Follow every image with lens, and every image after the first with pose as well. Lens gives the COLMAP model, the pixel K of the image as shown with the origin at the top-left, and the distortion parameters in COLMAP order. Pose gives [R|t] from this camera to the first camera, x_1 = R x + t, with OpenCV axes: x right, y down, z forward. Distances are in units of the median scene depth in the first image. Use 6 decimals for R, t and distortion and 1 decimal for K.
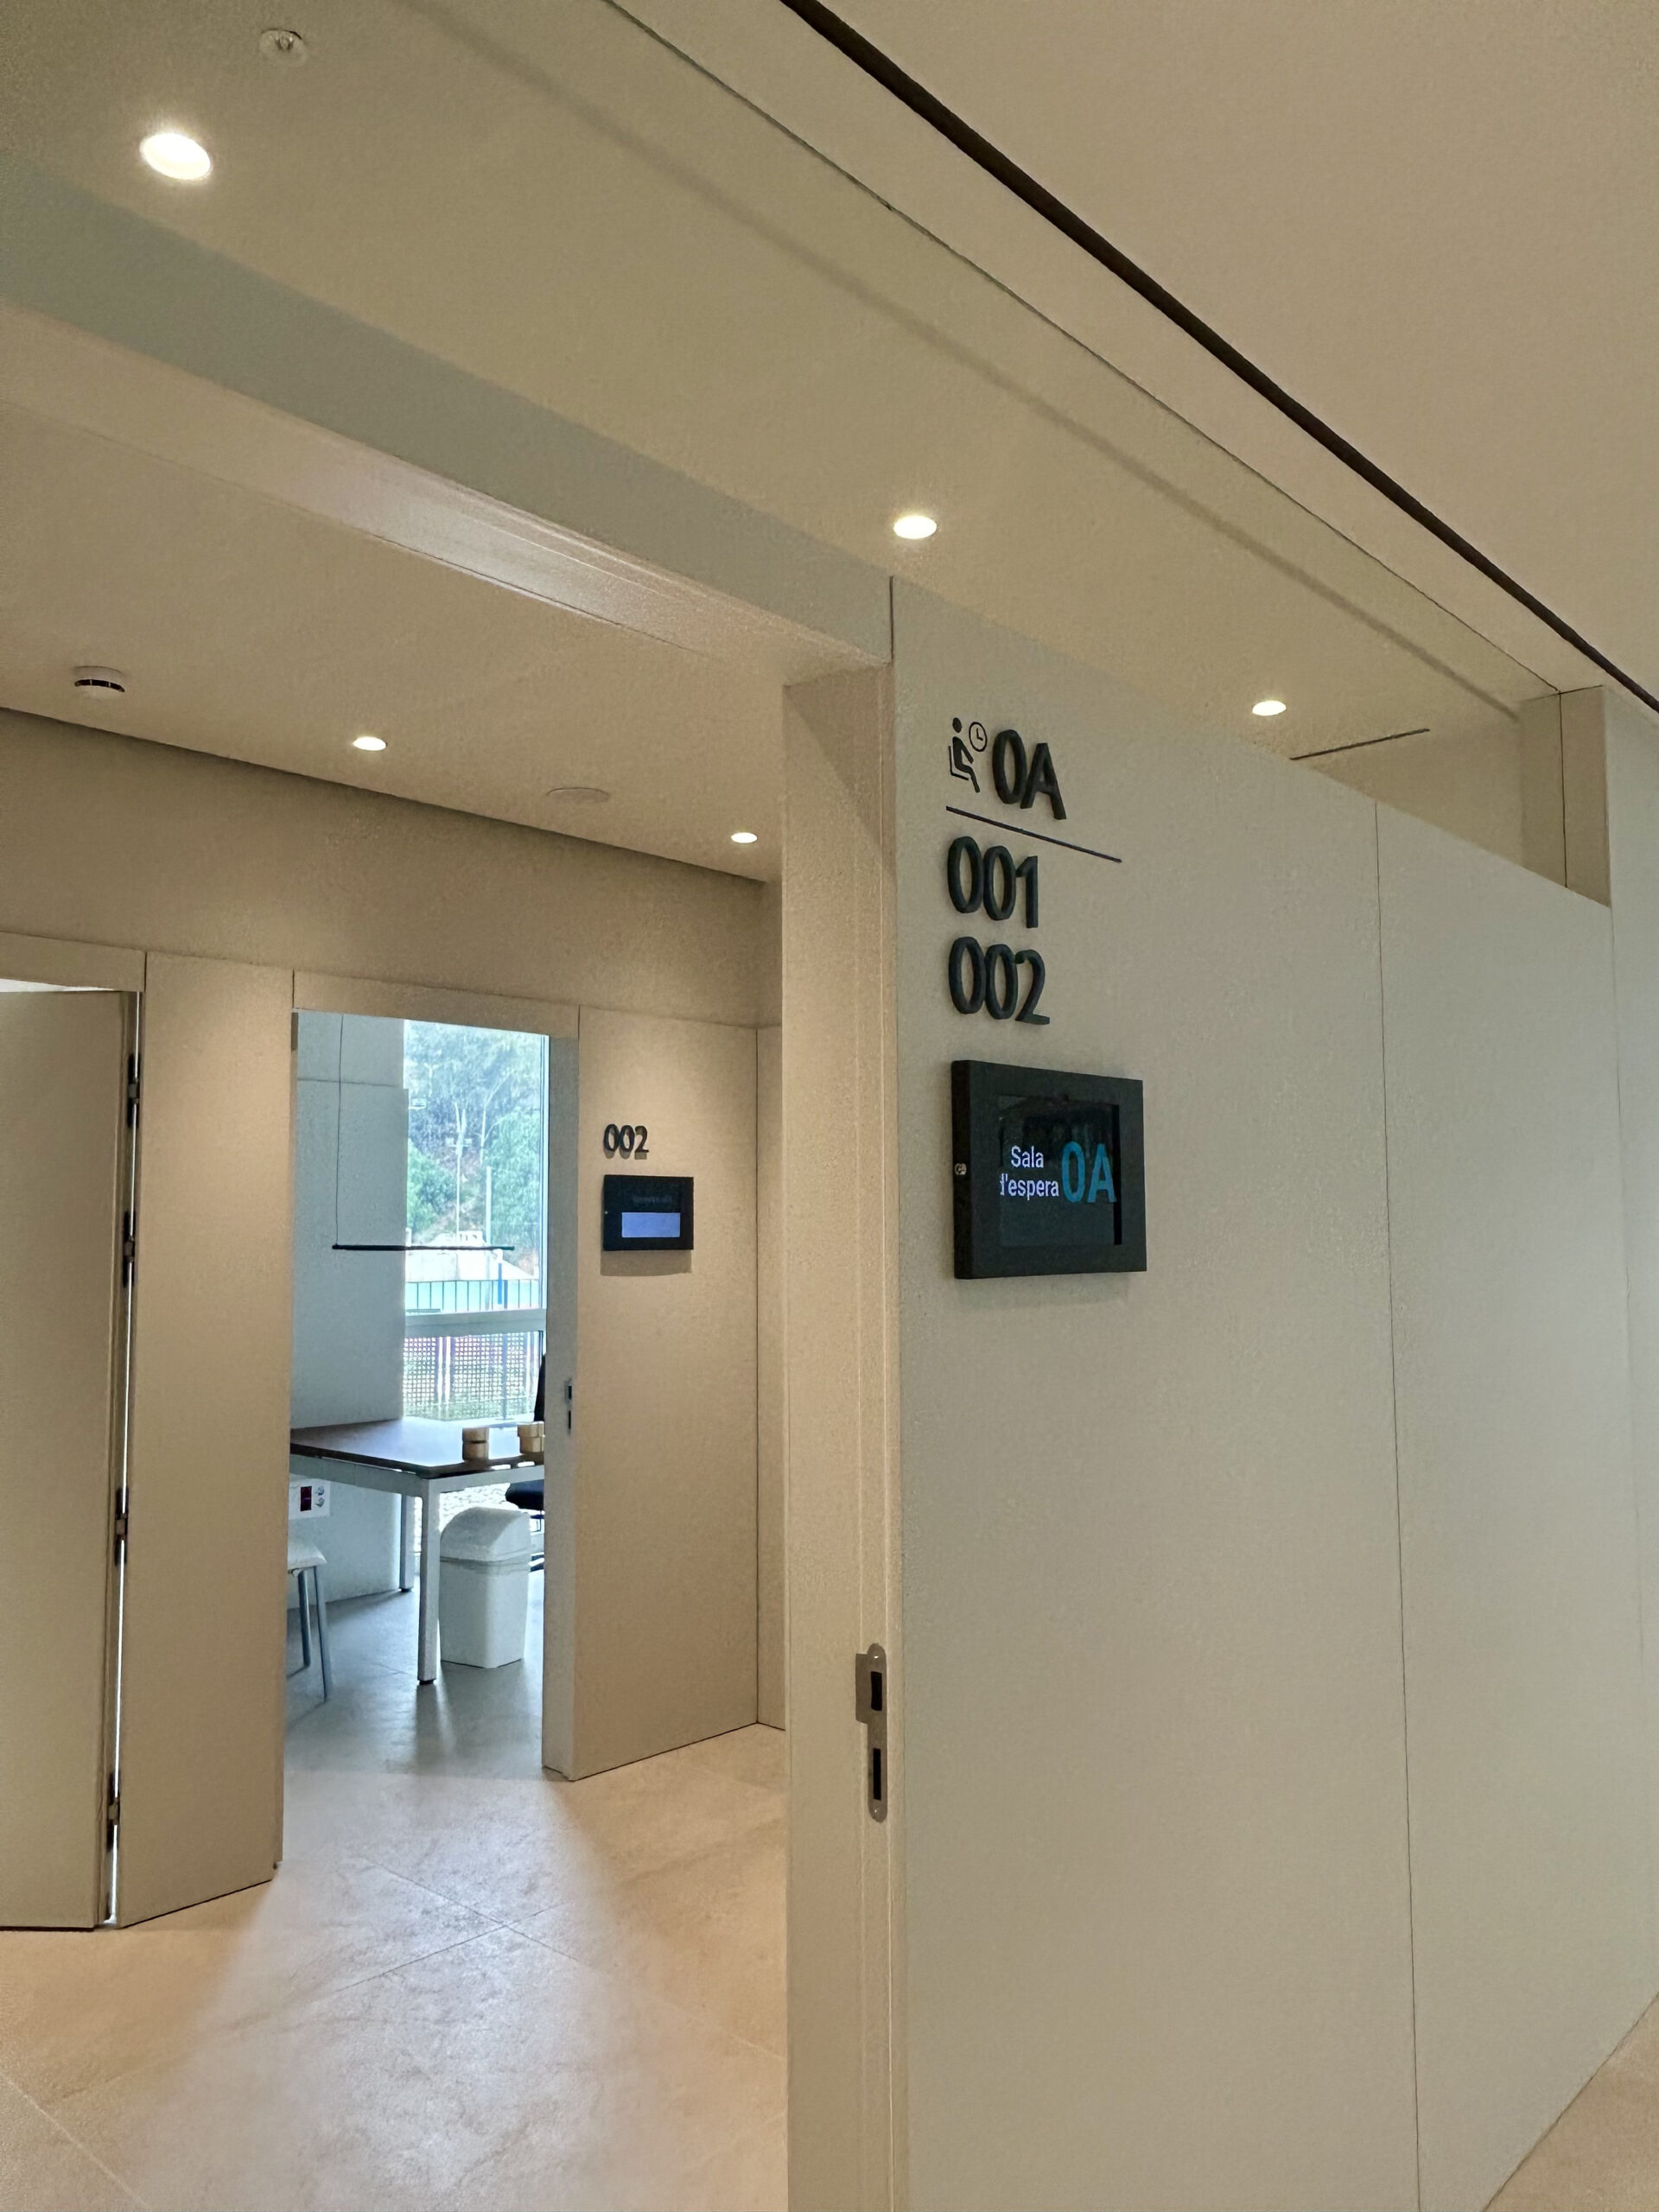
lens RADIAL K [[1630.1, 0, 831.2], [0, 1630.1, 1115.3], [0, 0, 1]] dist [0.000602, -0.000893]
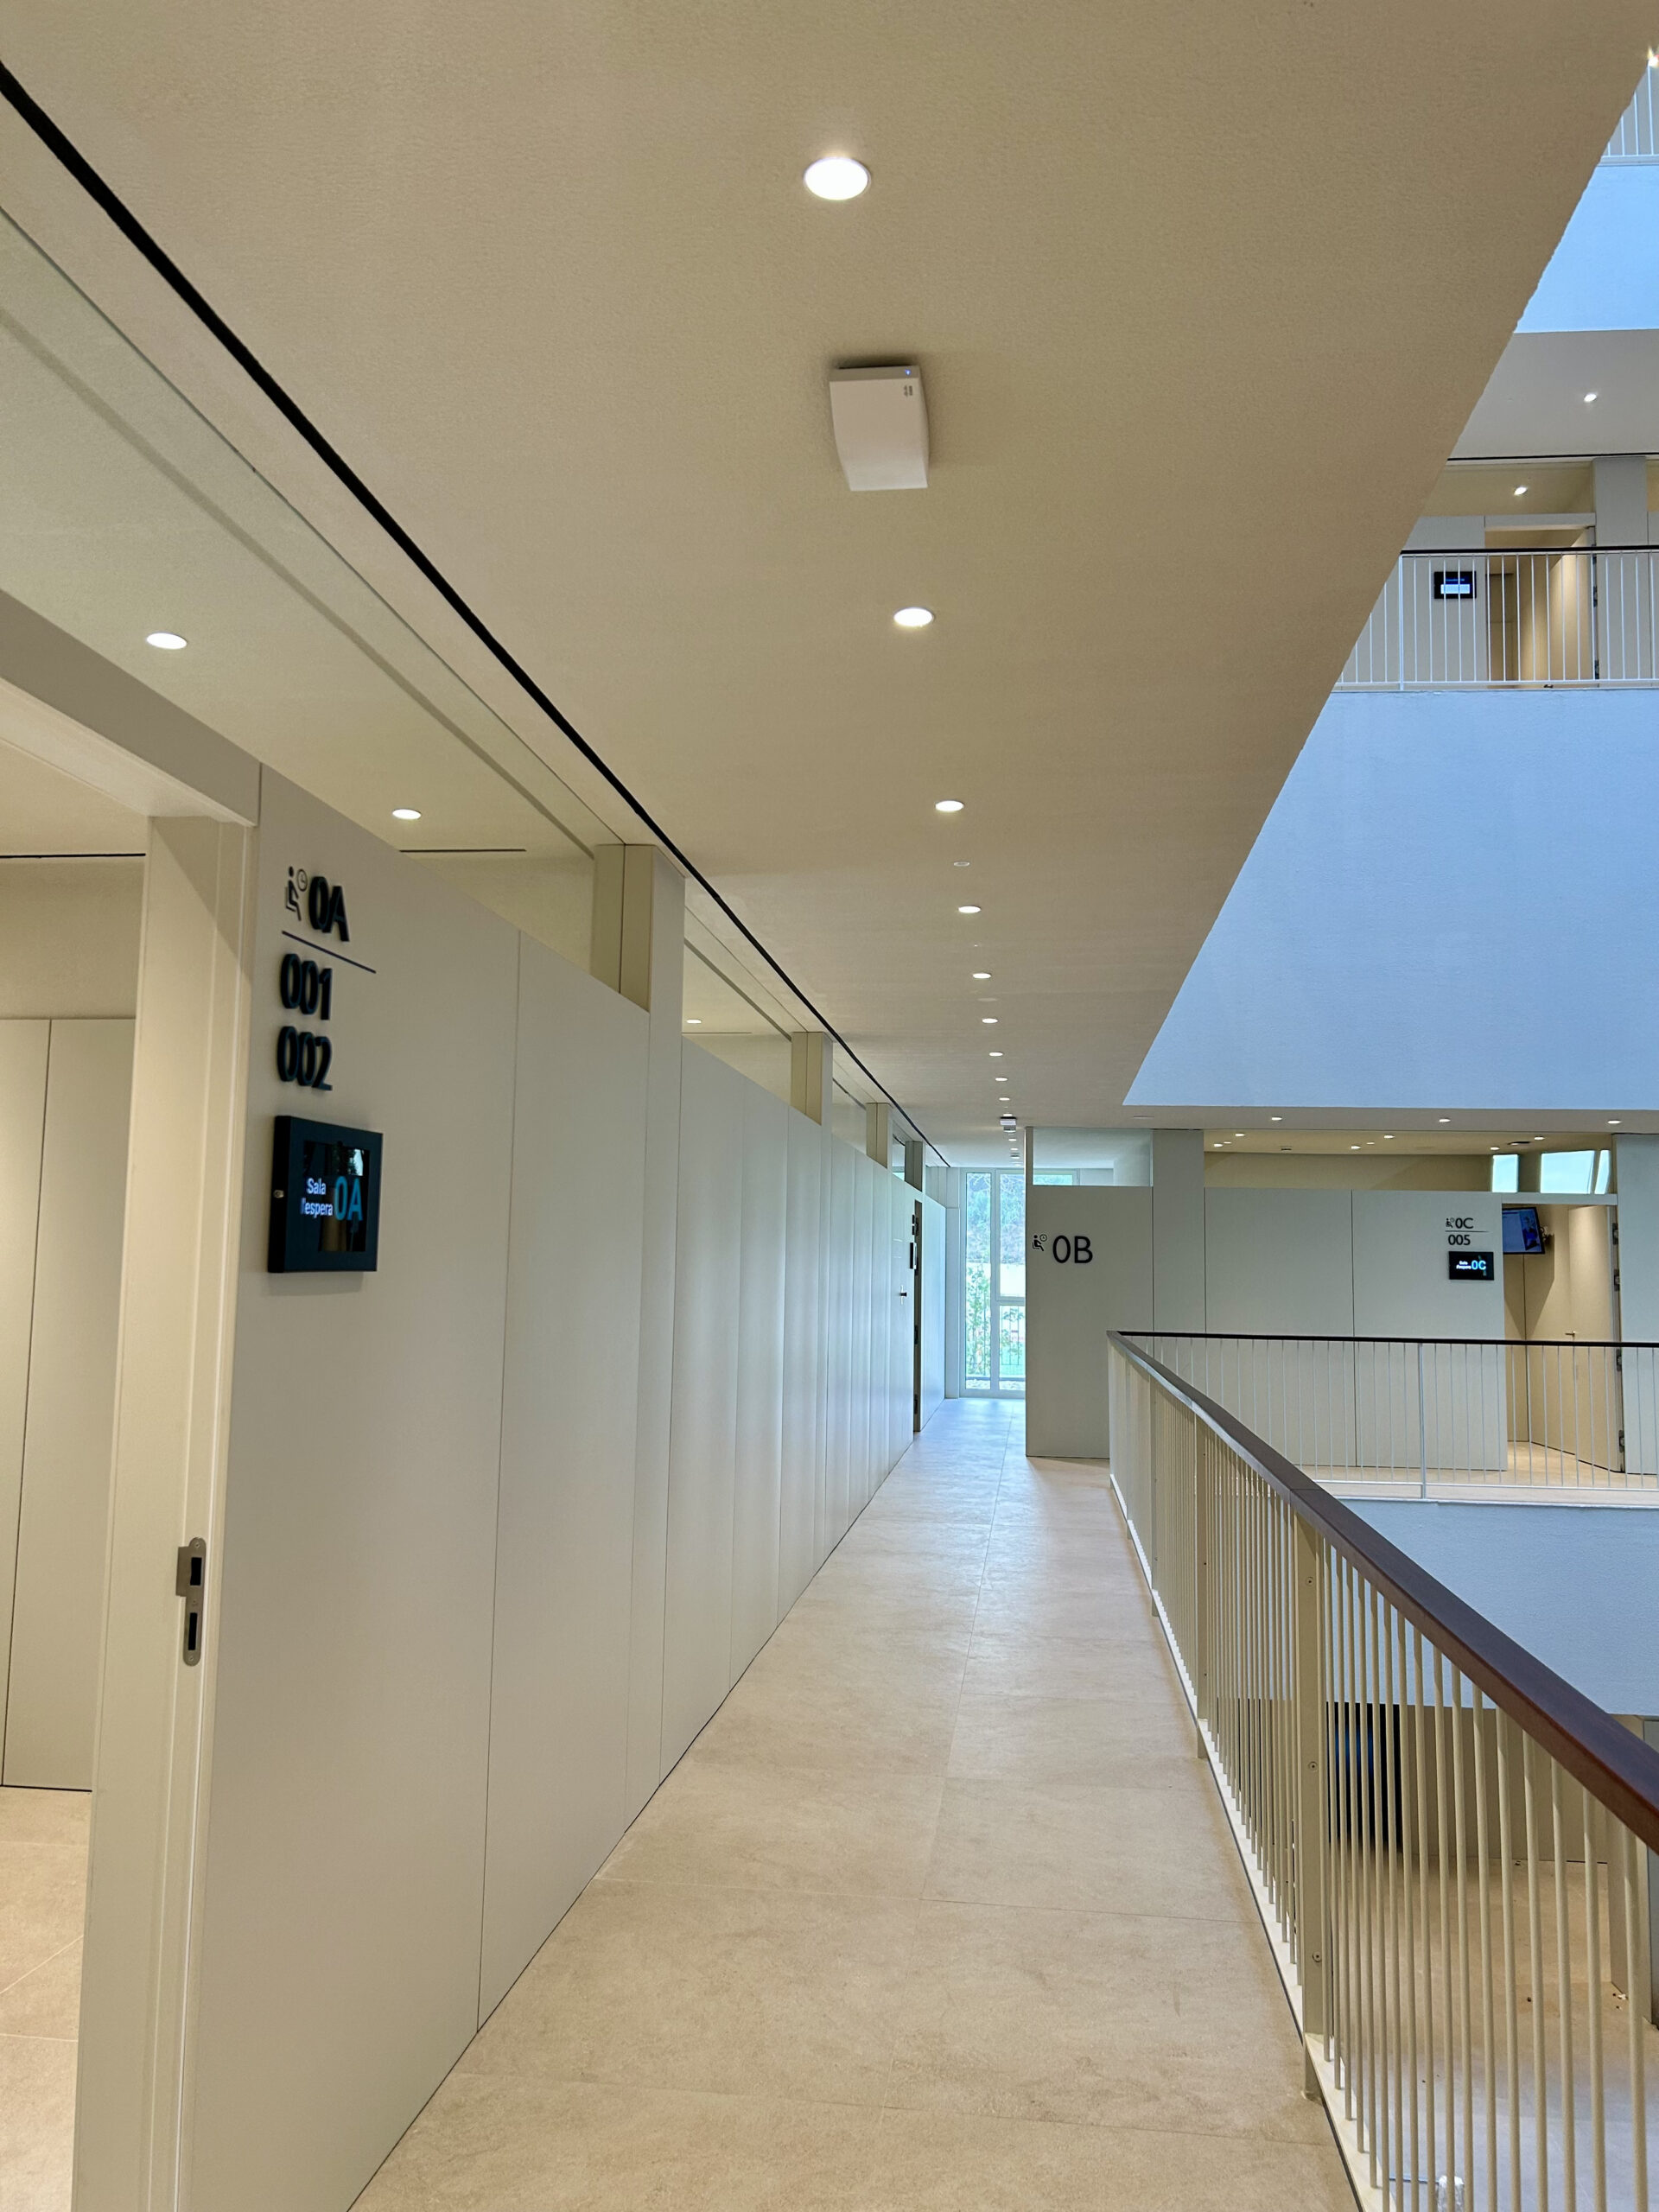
lens RADIAL K [[1675.3, 0, 834.0], [0, 1675.3, 1103.2], [0, 0, 1]] dist [0.020494, -0.014384]
pose [[0.822274, 0.076503, 0.563925, -0.324006], [-0.065381, 0.997061, -0.039929, -0.016641], [-0.565323, -0.004038, 0.824860, -0.424371]]
